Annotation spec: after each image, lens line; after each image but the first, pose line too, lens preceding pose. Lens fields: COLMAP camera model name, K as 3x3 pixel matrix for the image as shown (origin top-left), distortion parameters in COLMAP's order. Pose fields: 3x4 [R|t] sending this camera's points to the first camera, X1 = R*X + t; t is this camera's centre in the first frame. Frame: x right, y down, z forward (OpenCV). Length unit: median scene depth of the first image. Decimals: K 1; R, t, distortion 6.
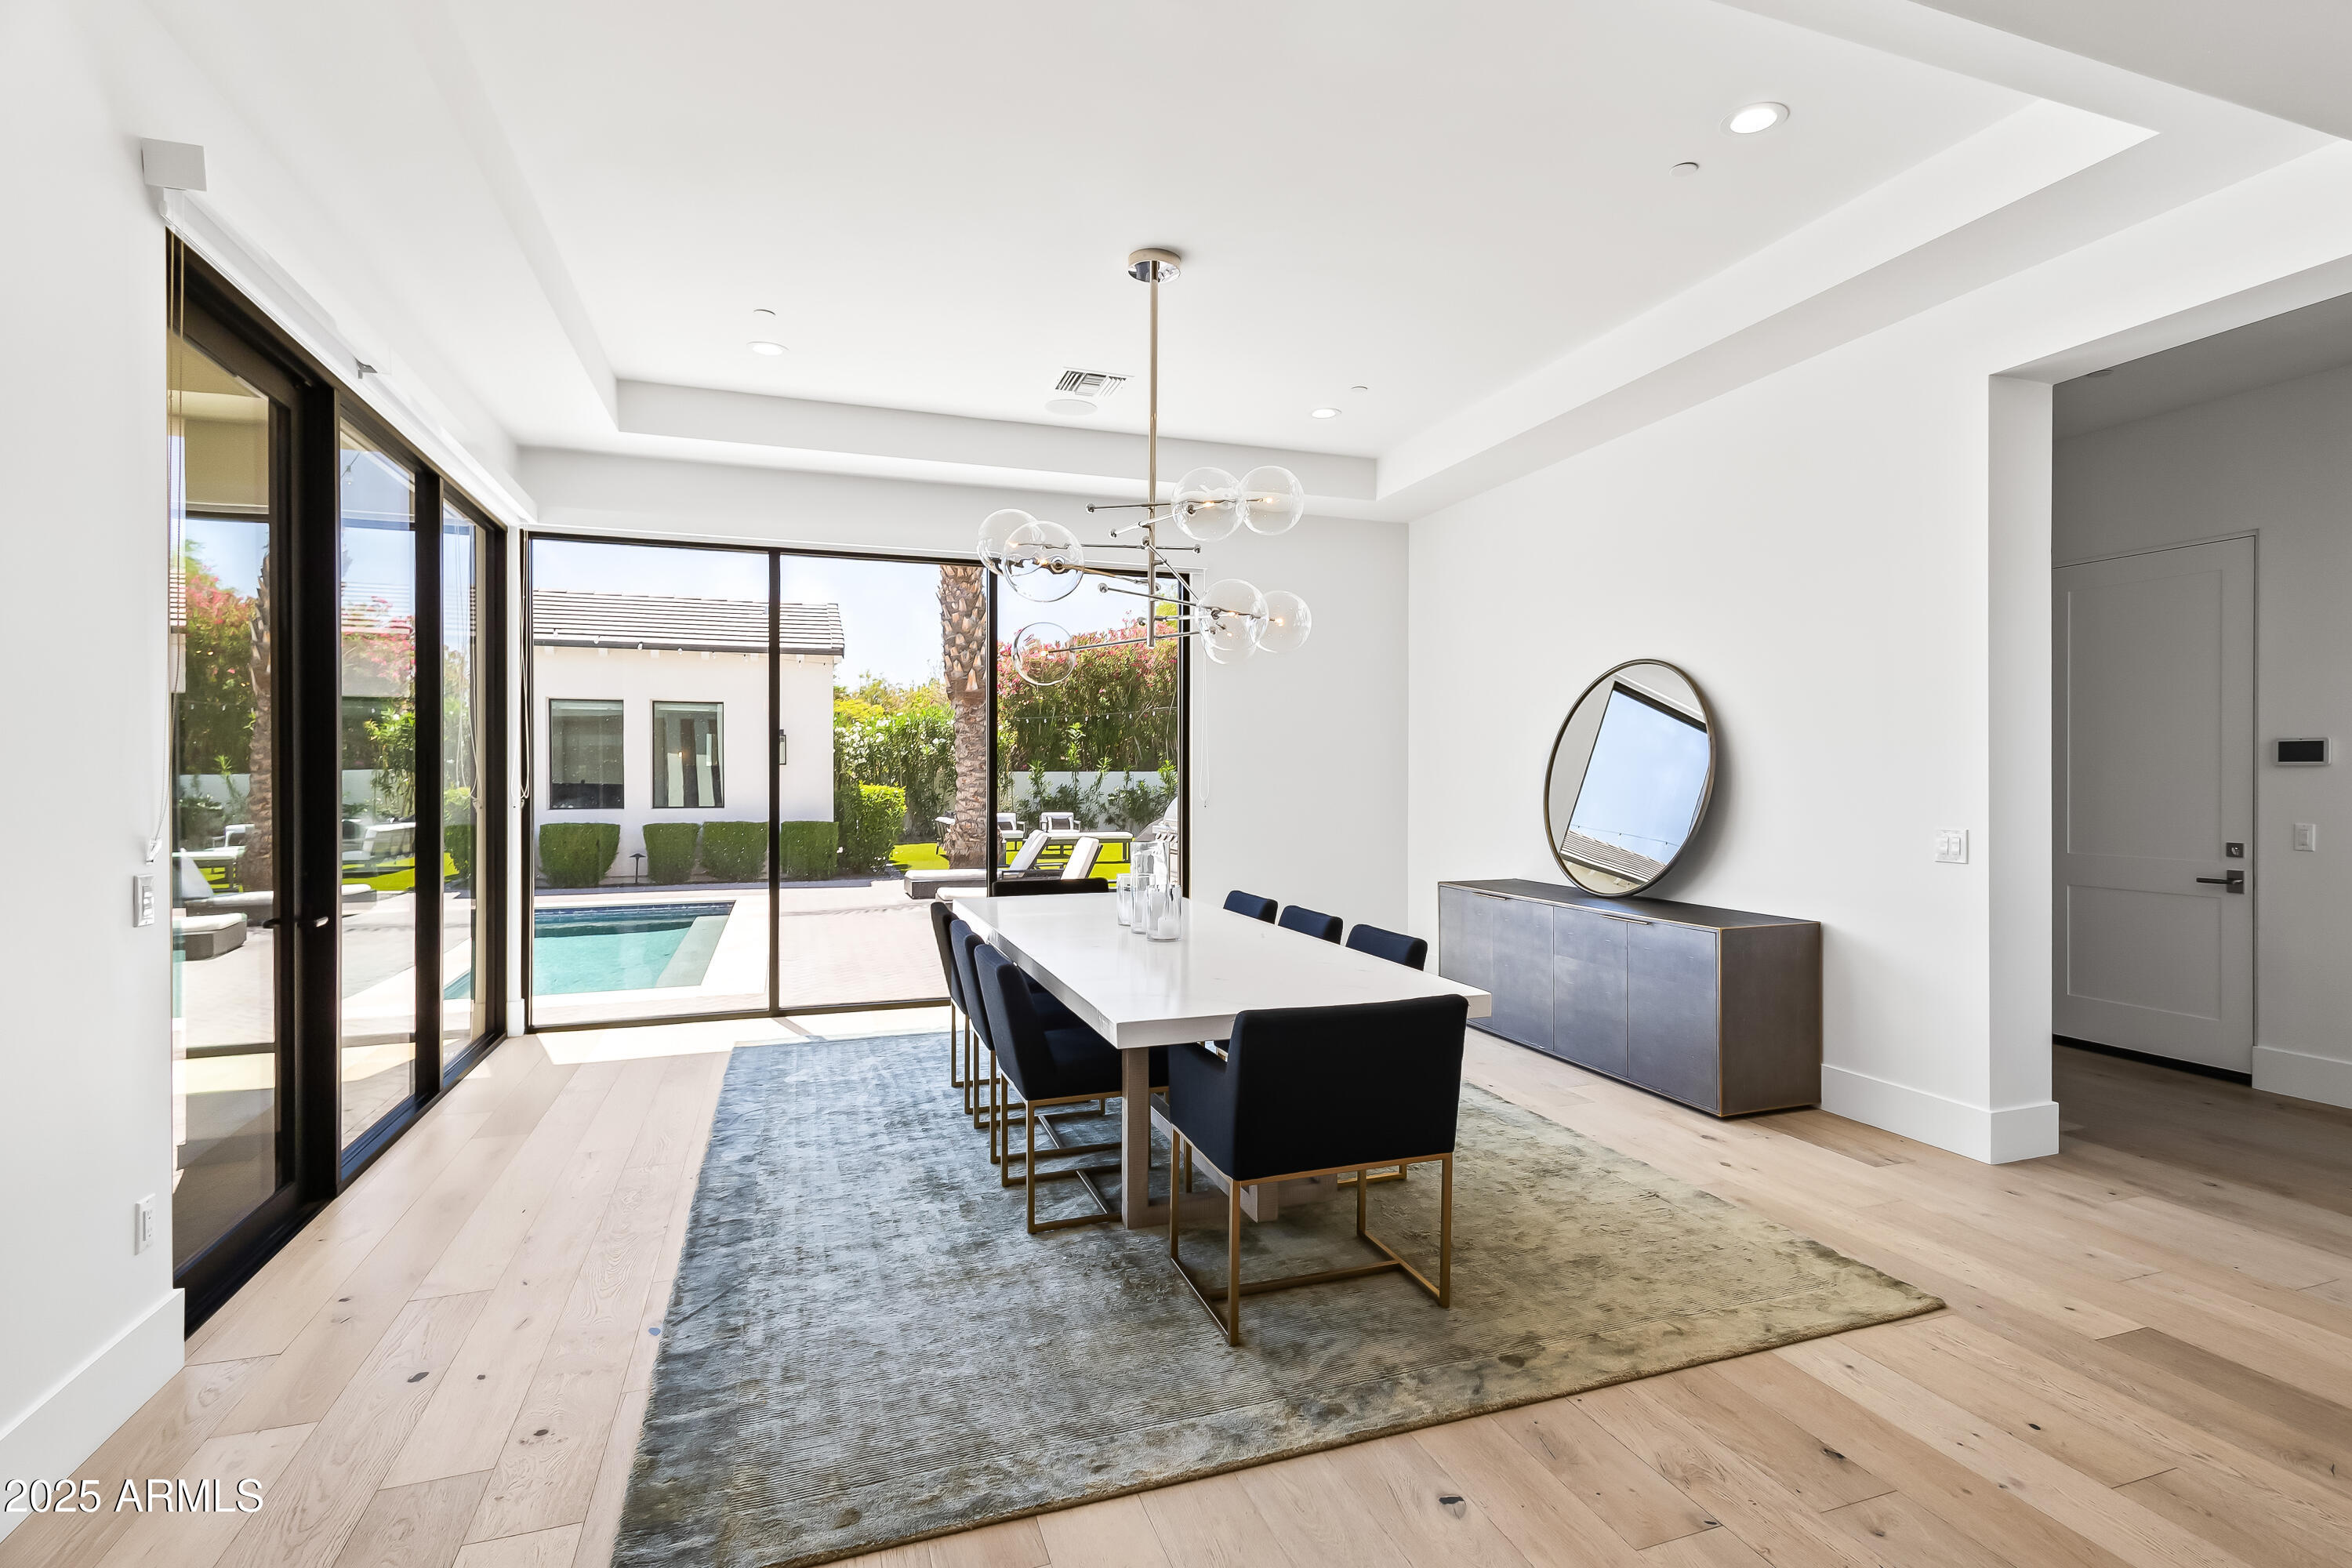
lens RADIAL K [[1170.4, 0, 1183.7], [0, 1170.4, 780.4], [0, 0, 1]] dist [0.002258, 0.000160]
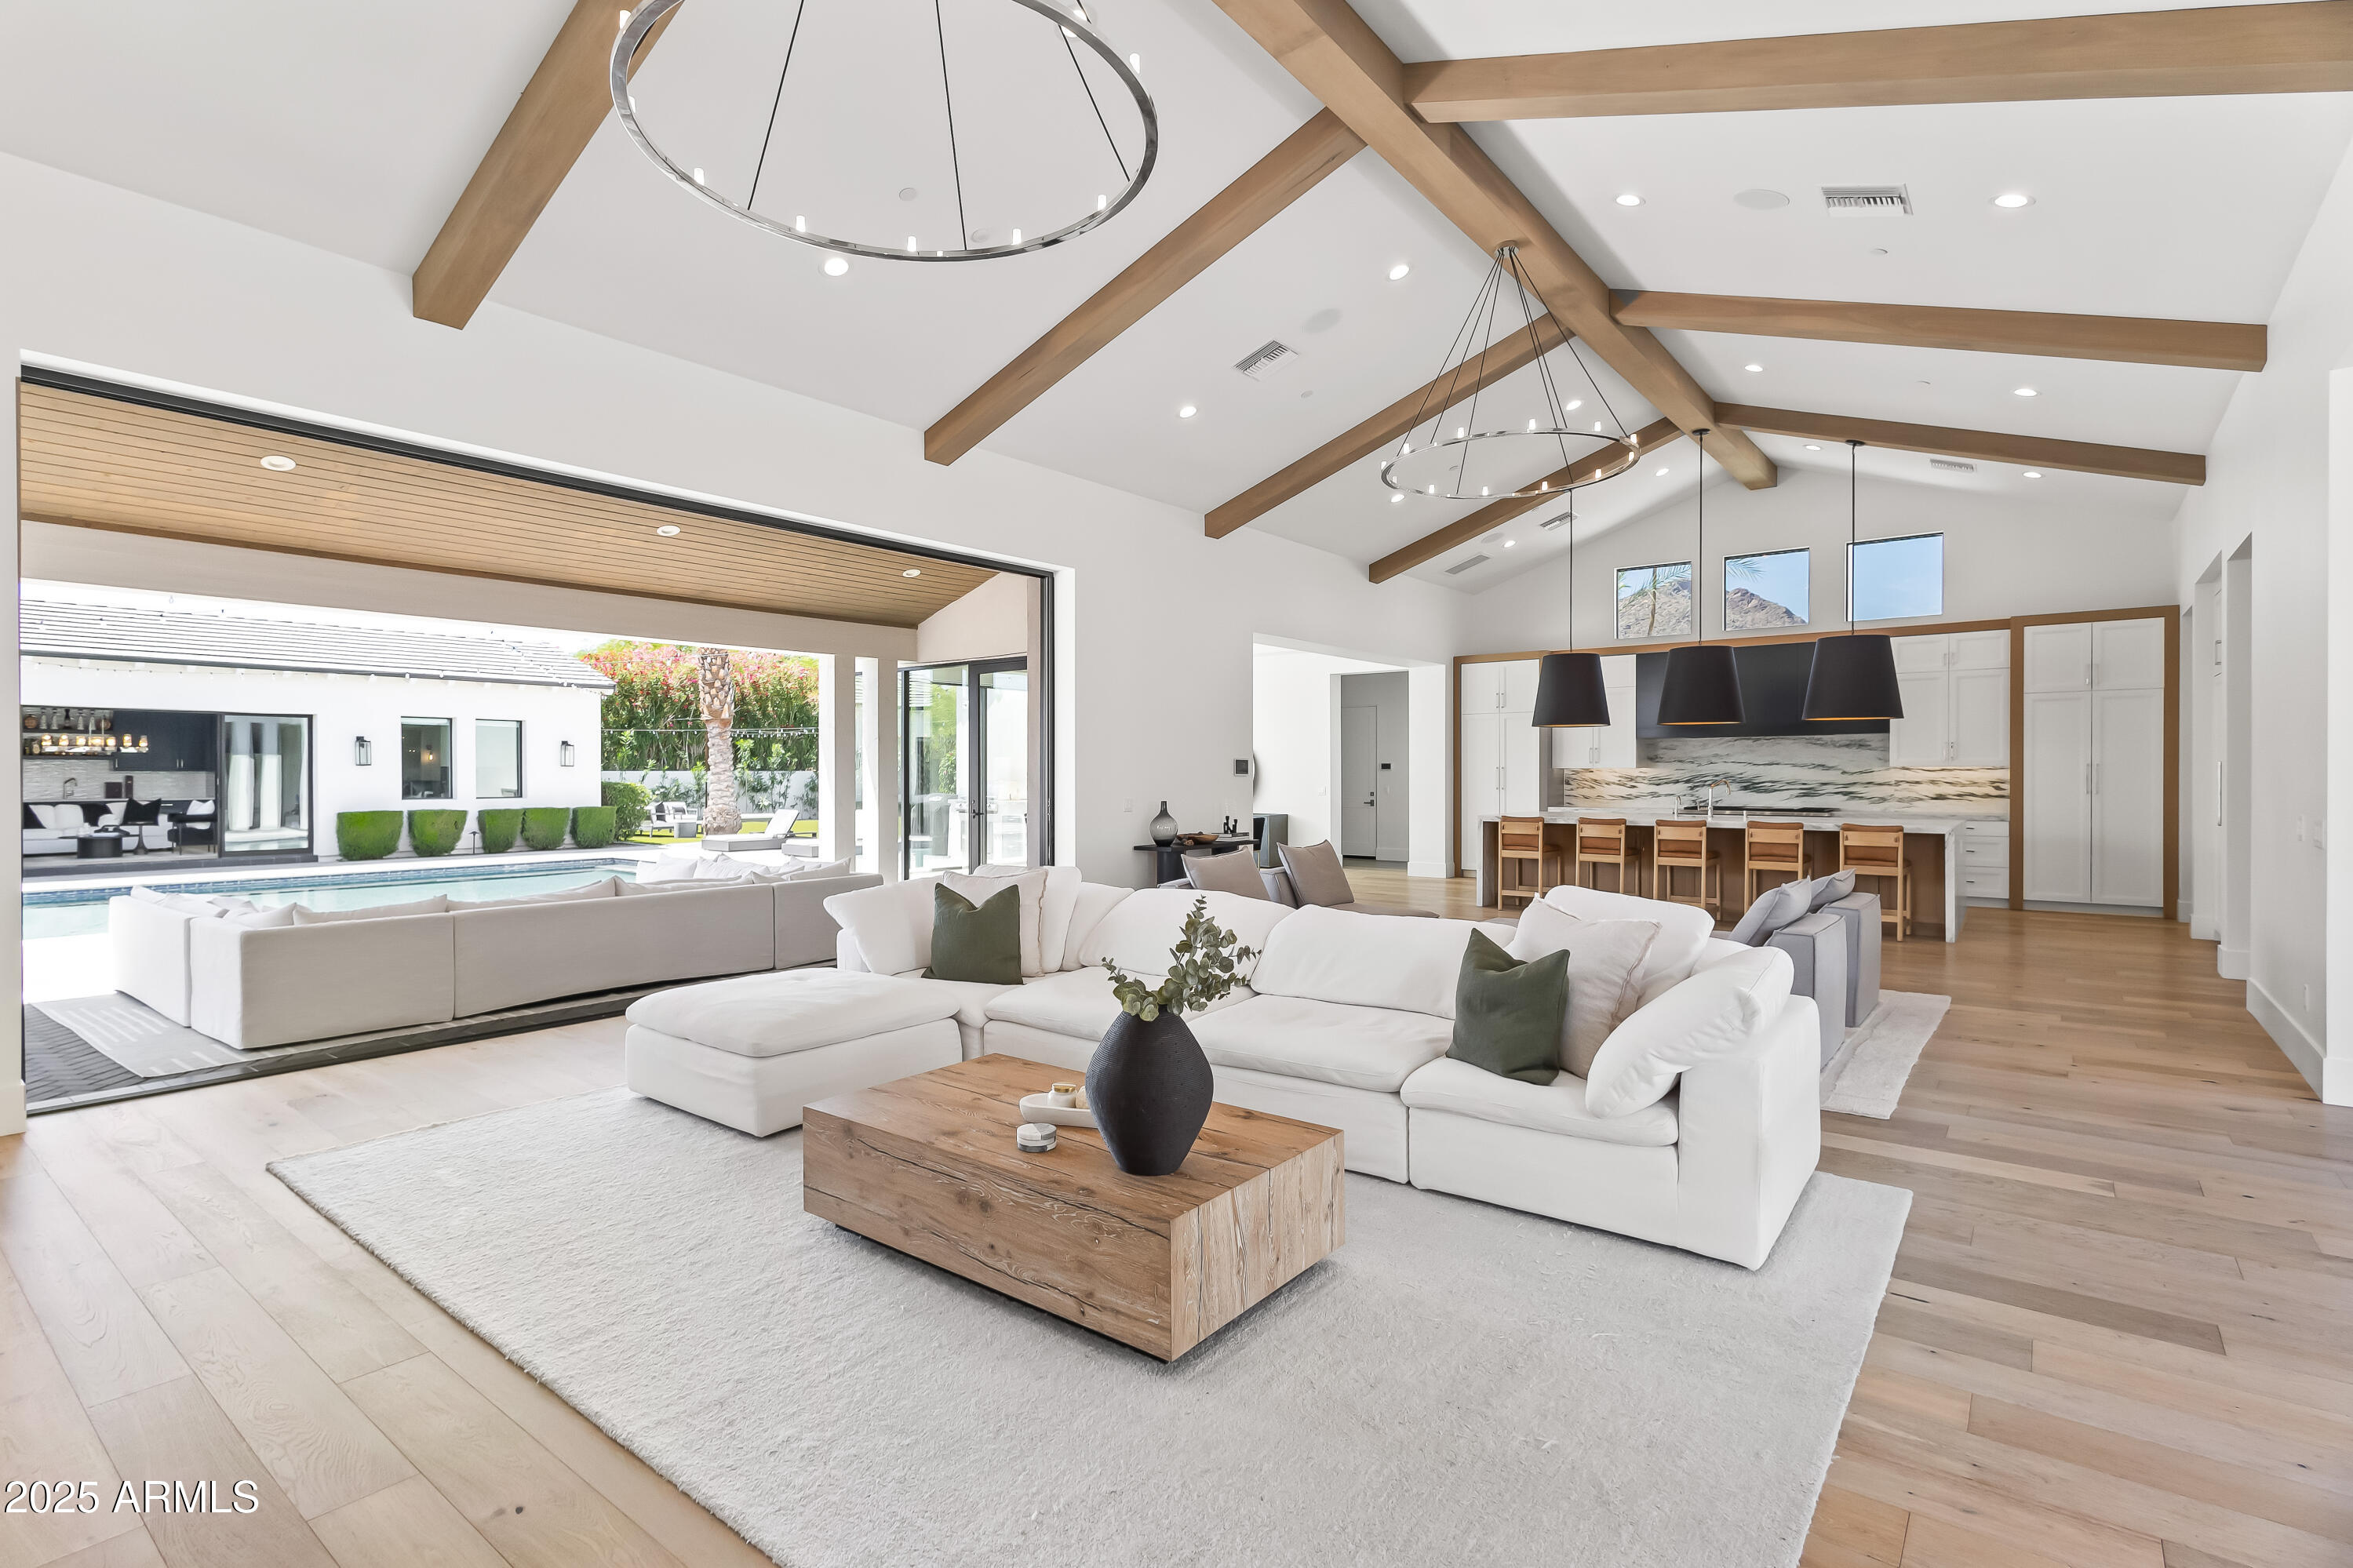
lens RADIAL K [[1132.3, 0, 1122.3], [0, 1132.3, 782.5], [0, 0, 1]] dist [0.004915, -0.000237]
pose [[0.845540, -0.005280, 0.533885, -1.312769], [0.003527, 0.999985, 0.004304, 0.006241], [-0.533900, -0.001756, 0.845546, -1.269371]]
